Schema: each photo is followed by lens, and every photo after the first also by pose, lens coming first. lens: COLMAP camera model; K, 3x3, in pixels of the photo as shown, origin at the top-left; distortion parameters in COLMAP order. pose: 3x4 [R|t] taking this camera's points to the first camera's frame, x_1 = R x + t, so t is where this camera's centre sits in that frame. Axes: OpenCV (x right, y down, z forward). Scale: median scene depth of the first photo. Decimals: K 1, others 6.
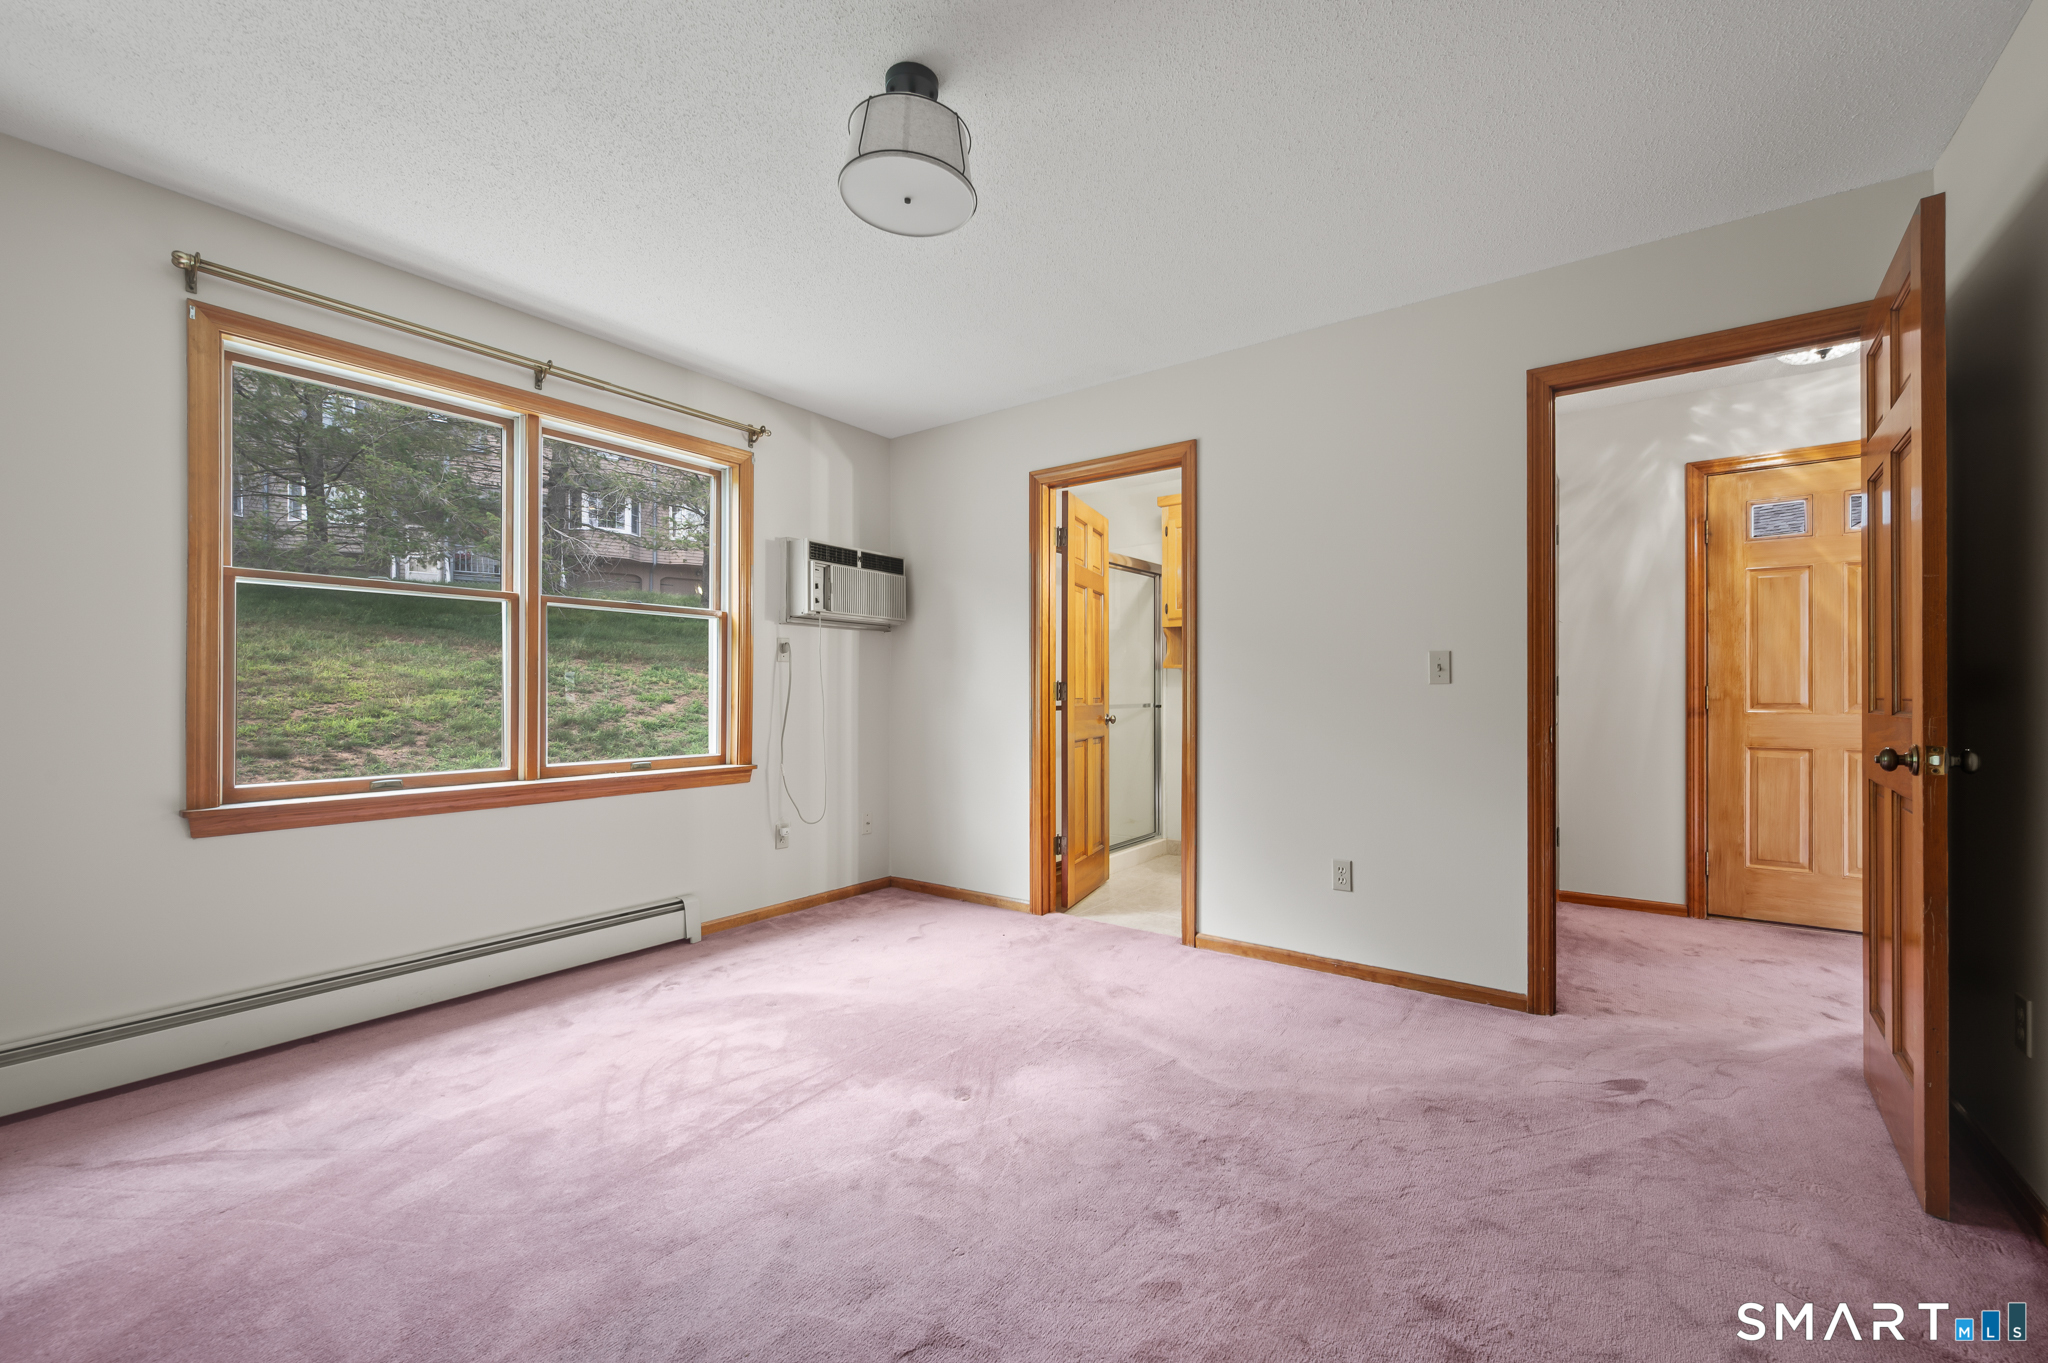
lens RADIAL K [[827.8, 0, 1036.8], [0, 827.8, 685.3], [0, 0, 1]] dist [0.001450, 0.000037]
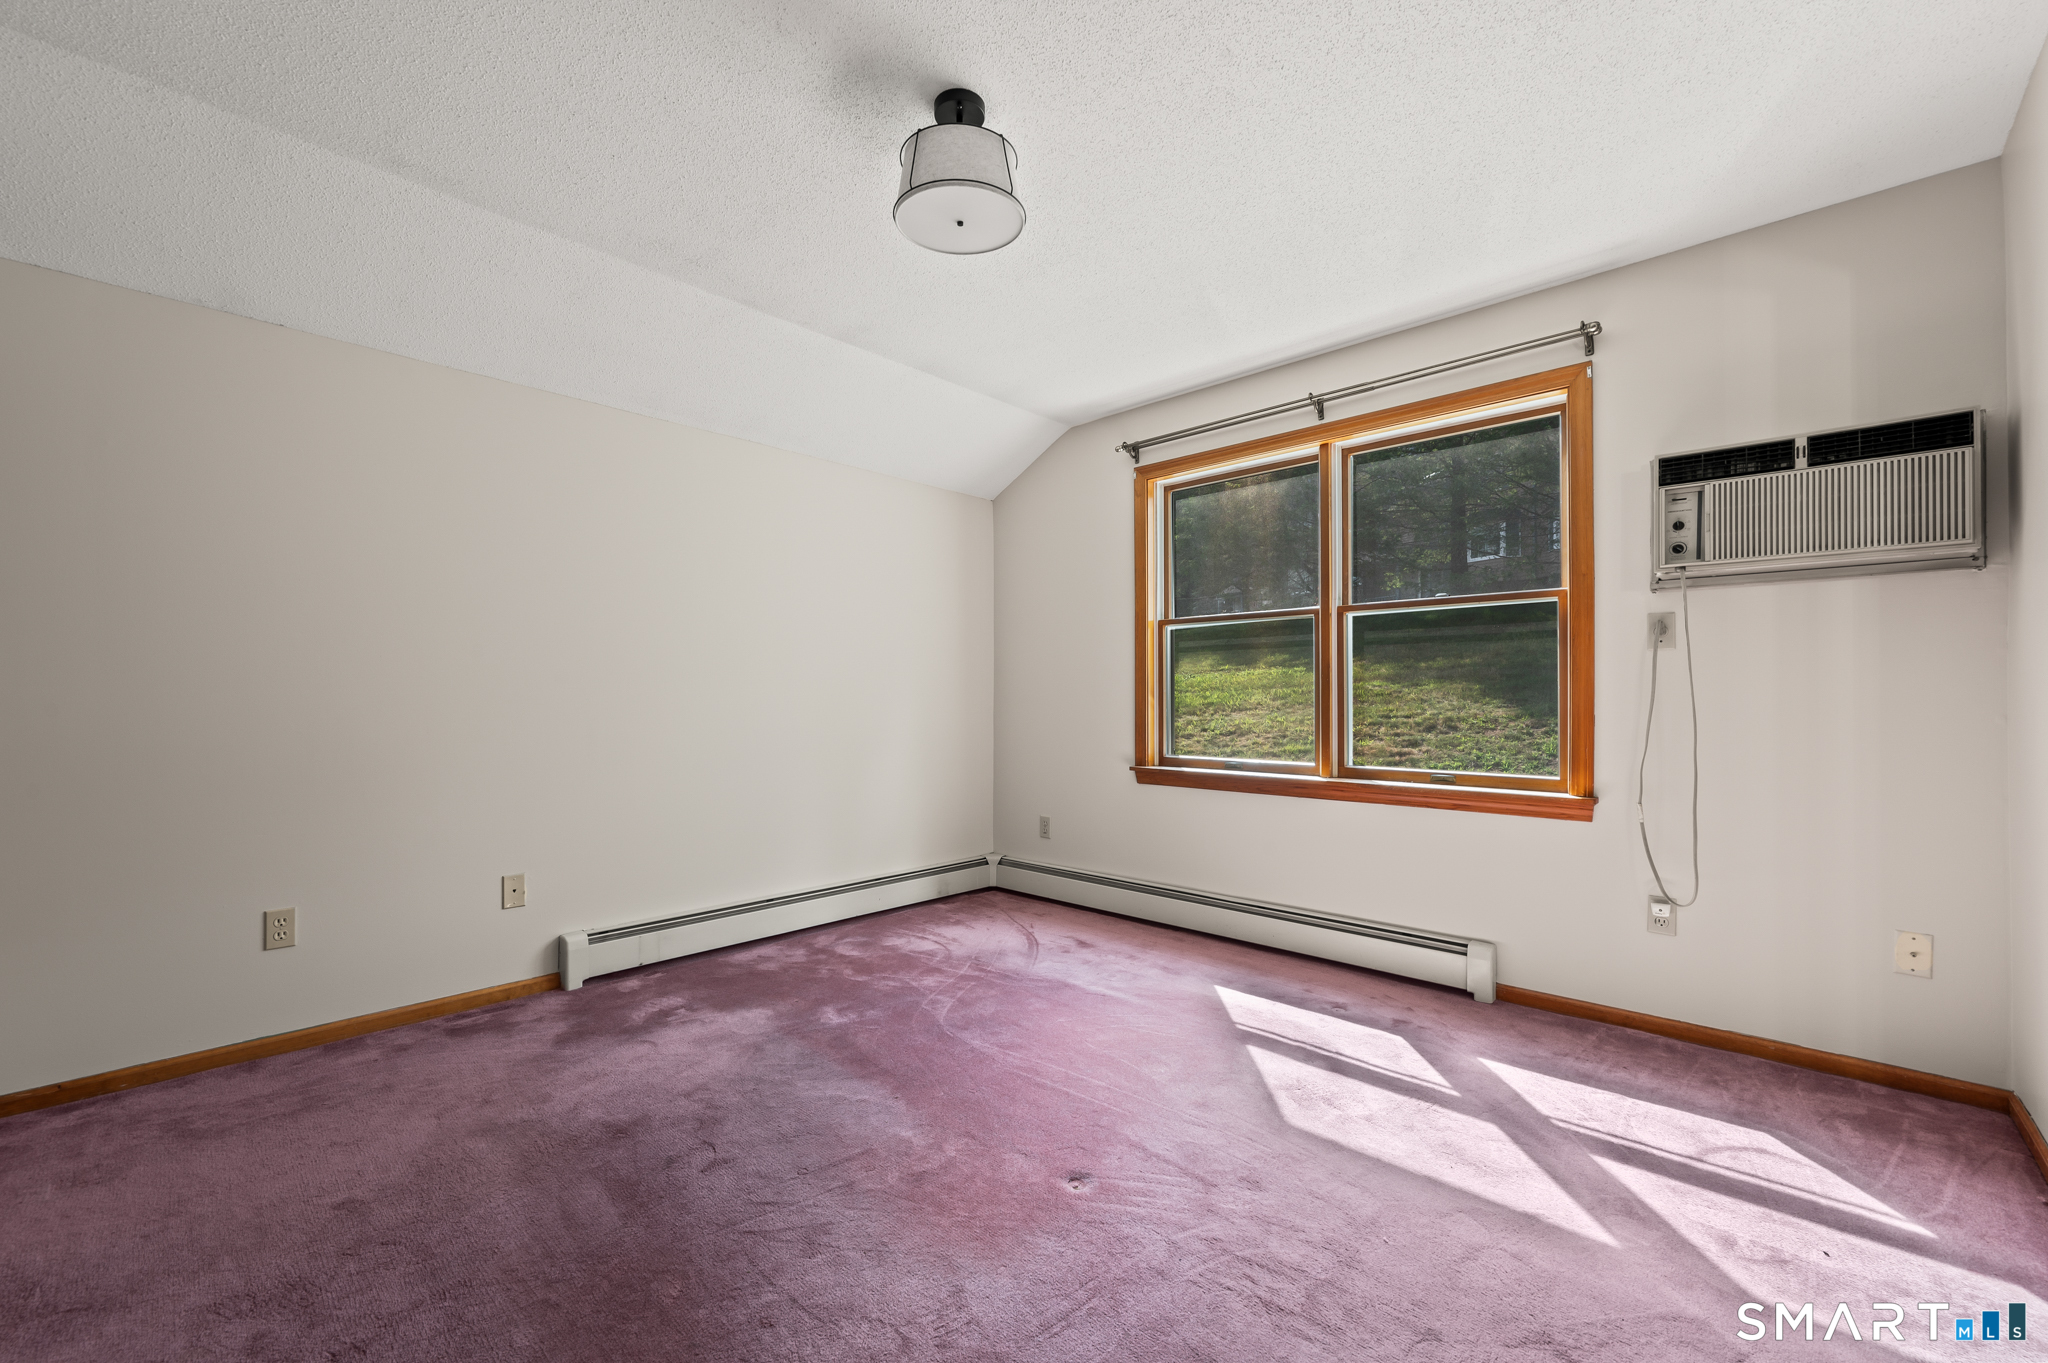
lens RADIAL K [[827.8, 0, 1036.8], [0, 827.8, 685.3], [0, 0, 1]] dist [0.001450, 0.000037]
pose [[-0.124493, -0.015337, -0.992102, 0.471424], [0.009145, 0.999820, -0.016604, 0.006842], [0.992178, -0.011140, -0.124330, 0.685354]]
